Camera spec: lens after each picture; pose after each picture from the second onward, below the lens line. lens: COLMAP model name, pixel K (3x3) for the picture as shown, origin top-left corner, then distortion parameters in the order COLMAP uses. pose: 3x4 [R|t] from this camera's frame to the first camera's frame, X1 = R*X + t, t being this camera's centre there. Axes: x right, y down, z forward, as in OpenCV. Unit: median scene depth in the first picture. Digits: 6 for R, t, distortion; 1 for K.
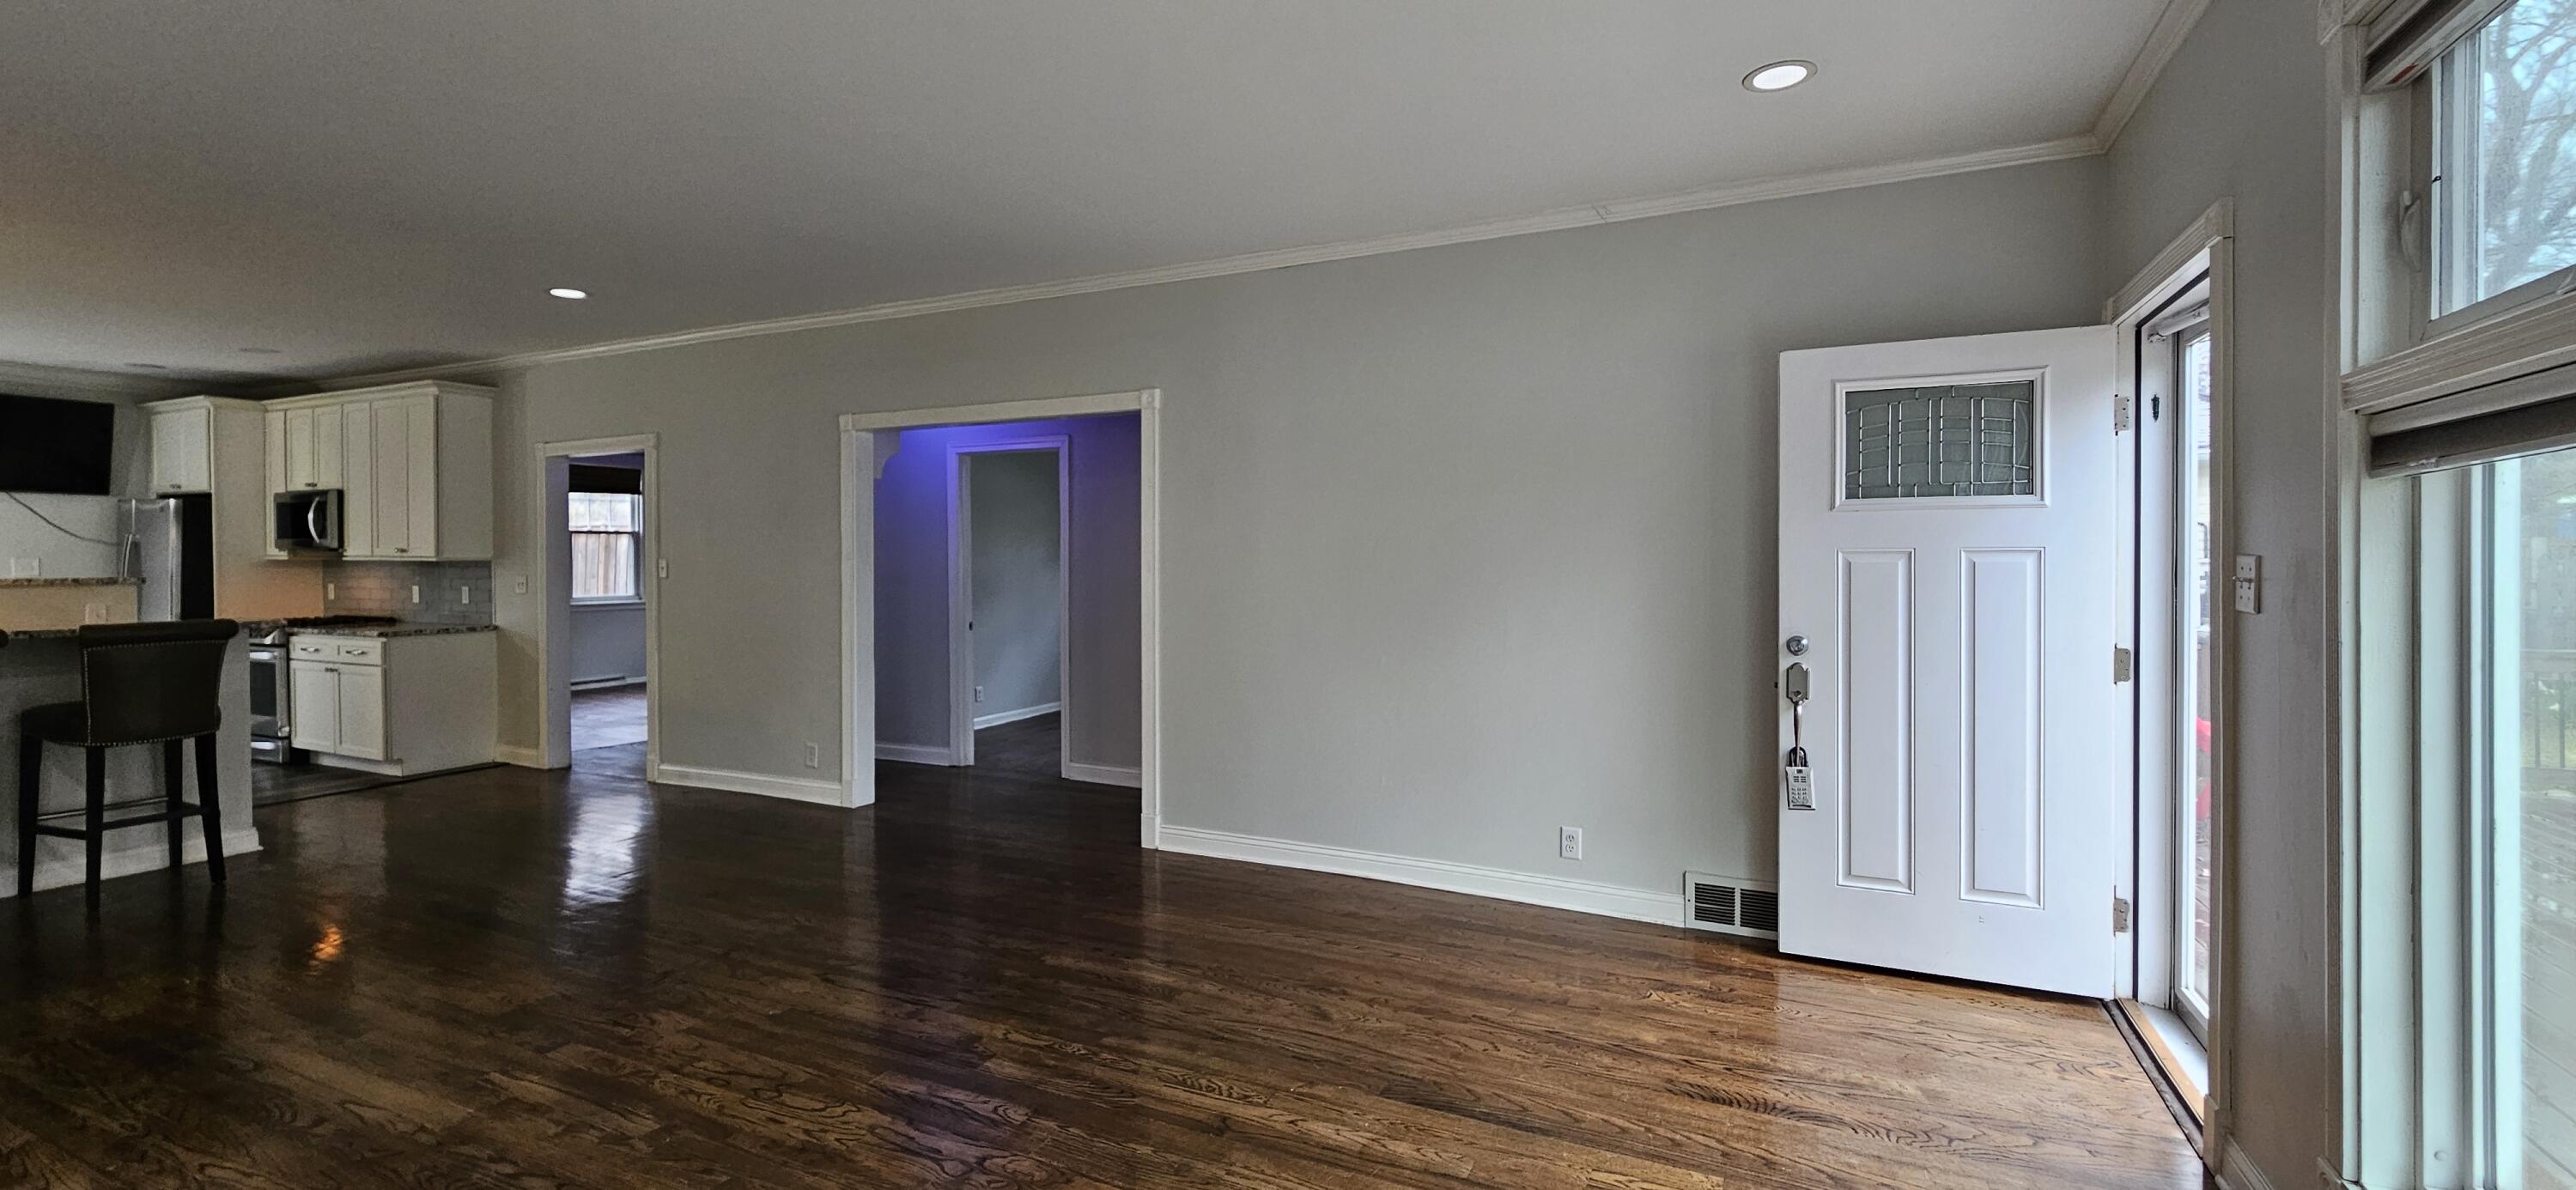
lens RADIAL K [[1064.5, 0, 1307.1], [0, 1064.5, 561.2], [0, 0, 1]] dist [-0.000325, -0.000123]
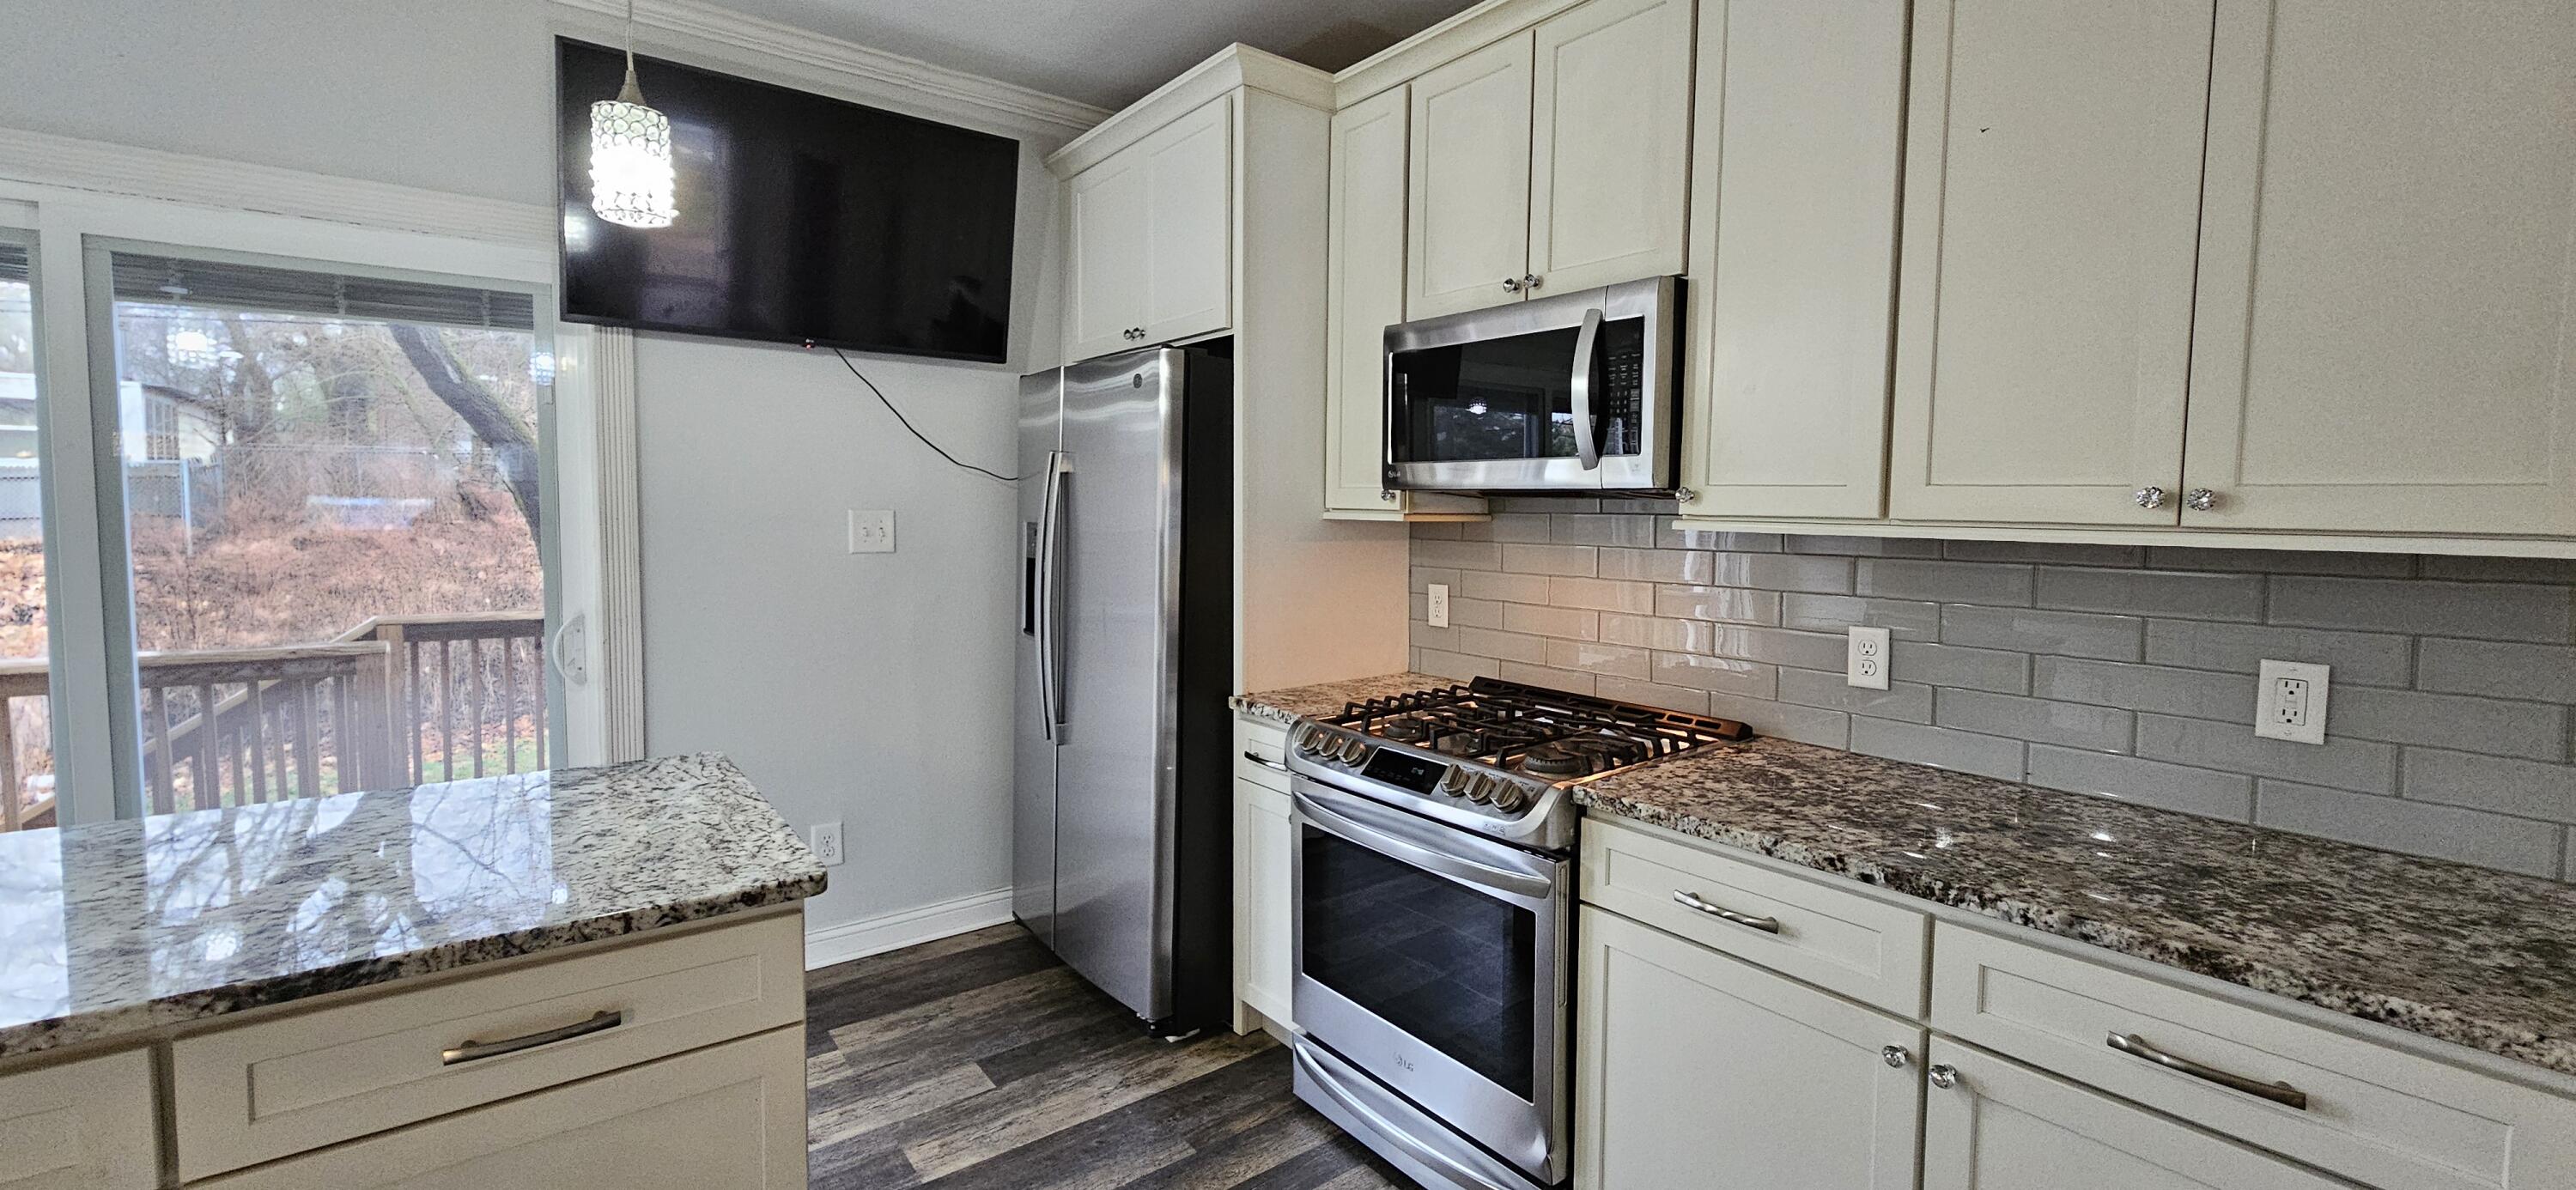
lens RADIAL K [[1059.3, 0, 1295.4], [0, 1059.3, 571.1], [0, 0, 1]] dist [0.002668, -0.000342]
pose [[0.890647, 0.035910, -0.453276, -1.913997], [-0.009028, 0.998077, 0.061332, -0.014939], [0.454607, -0.050534, 0.889258, 1.557869]]
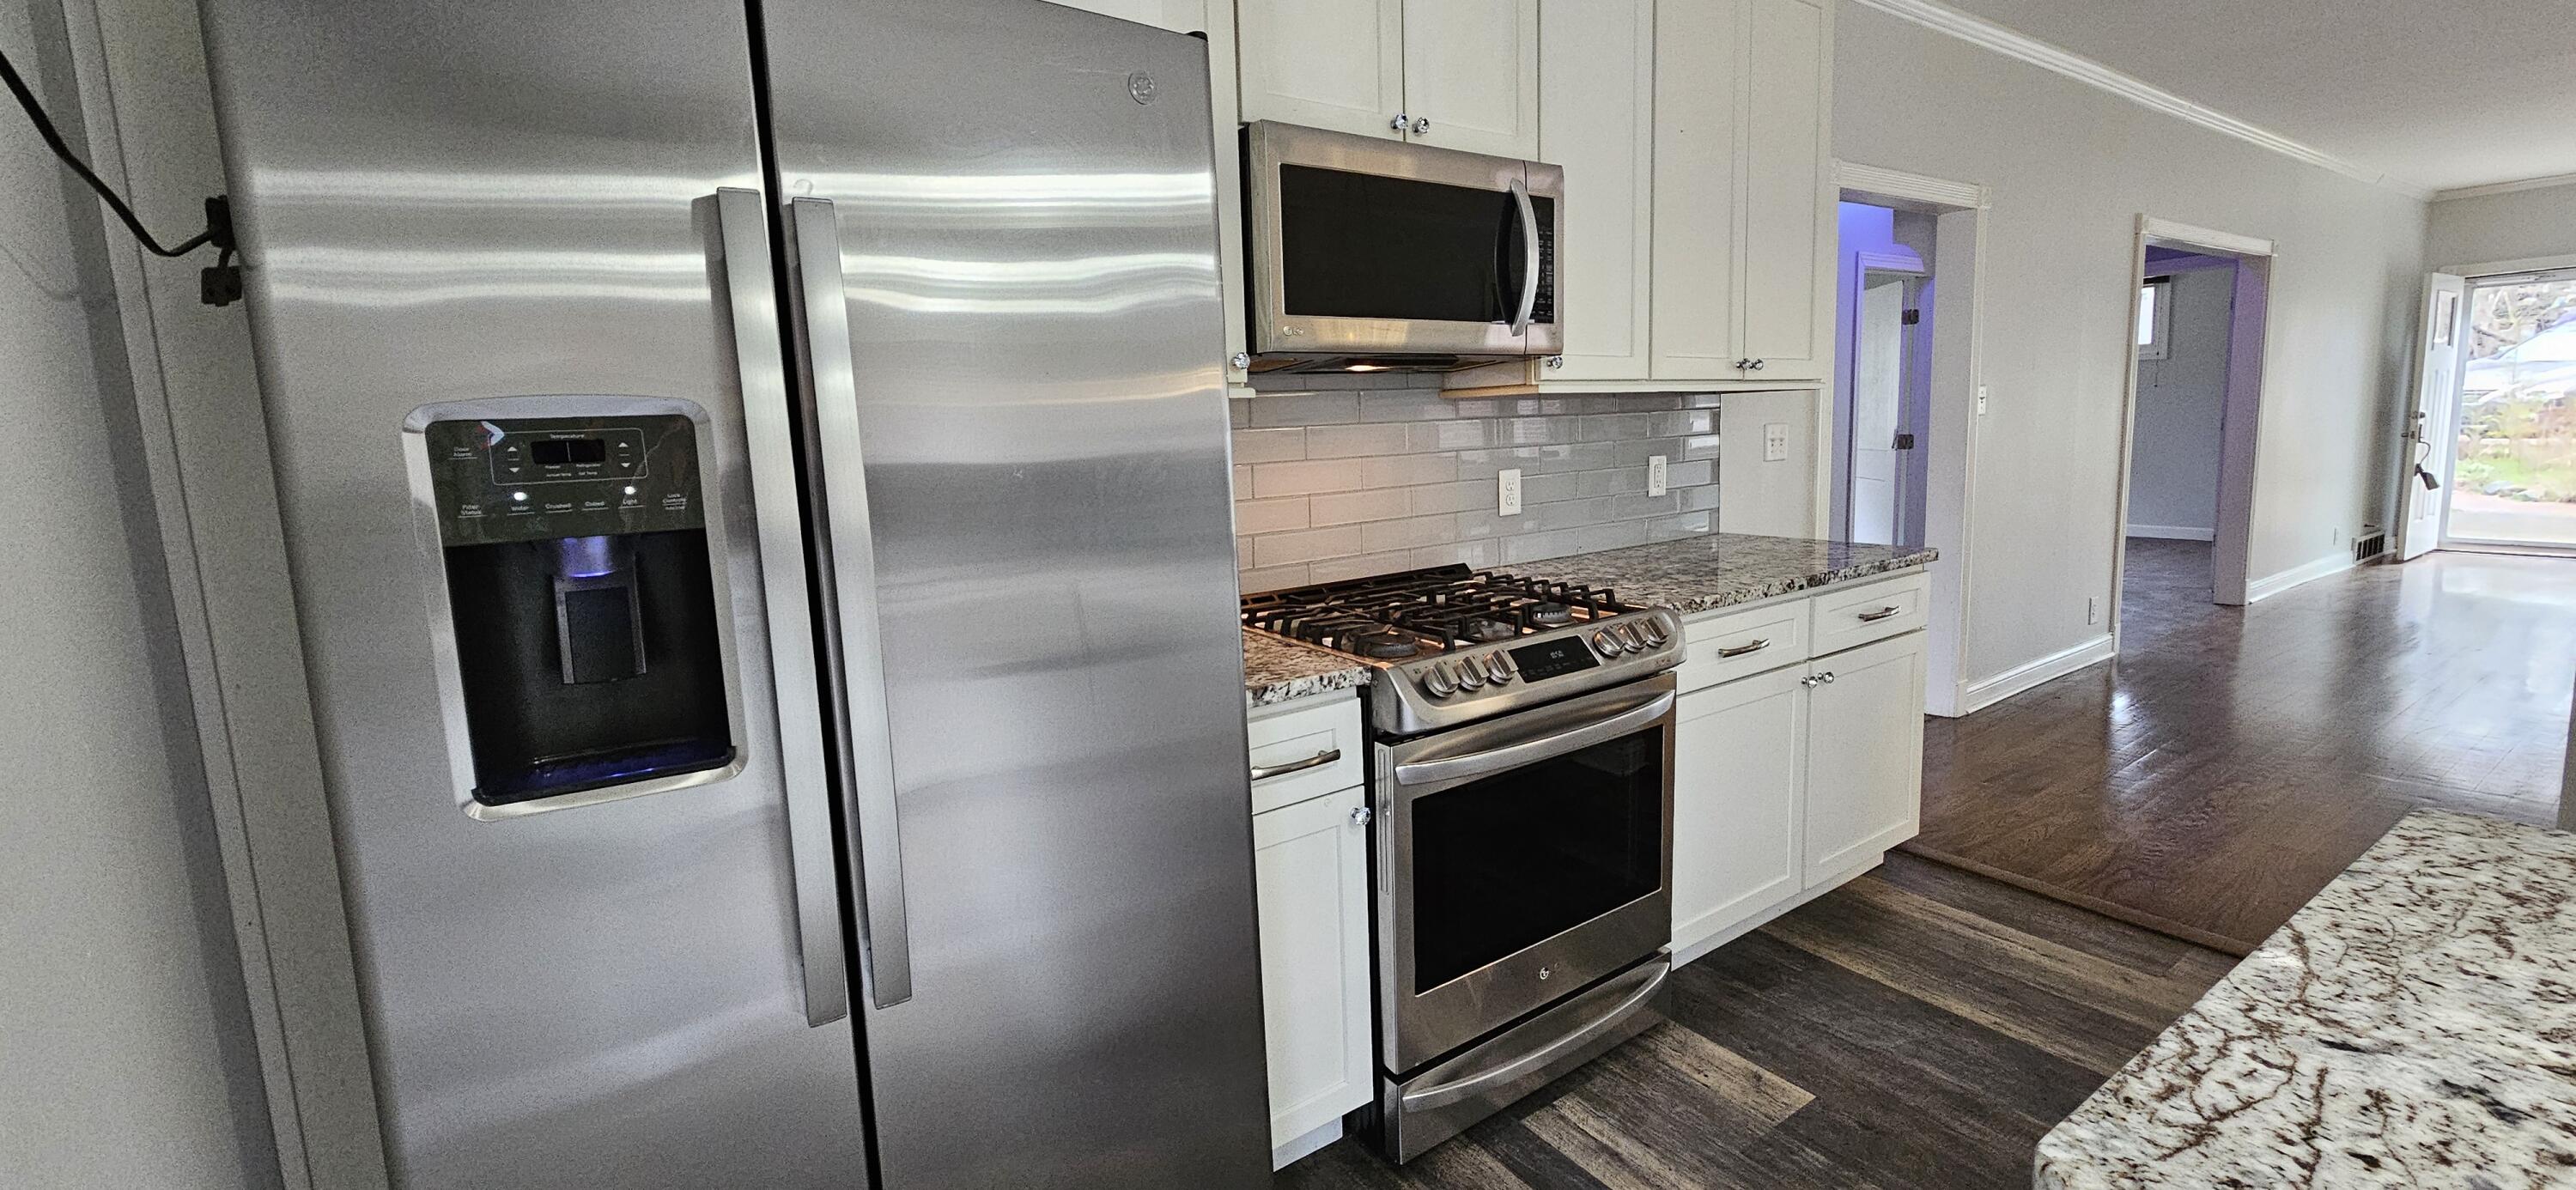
lens RADIAL K [[1059.3, 0, 1295.4], [0, 1059.3, 571.1], [0, 0, 1]] dist [0.002668, -0.000342]
pose [[0.505725, -0.136660, 0.851802, -2.705639], [0.038398, 0.989961, 0.136028, 0.012459], [-0.861840, -0.036085, 0.505895, 1.983237]]
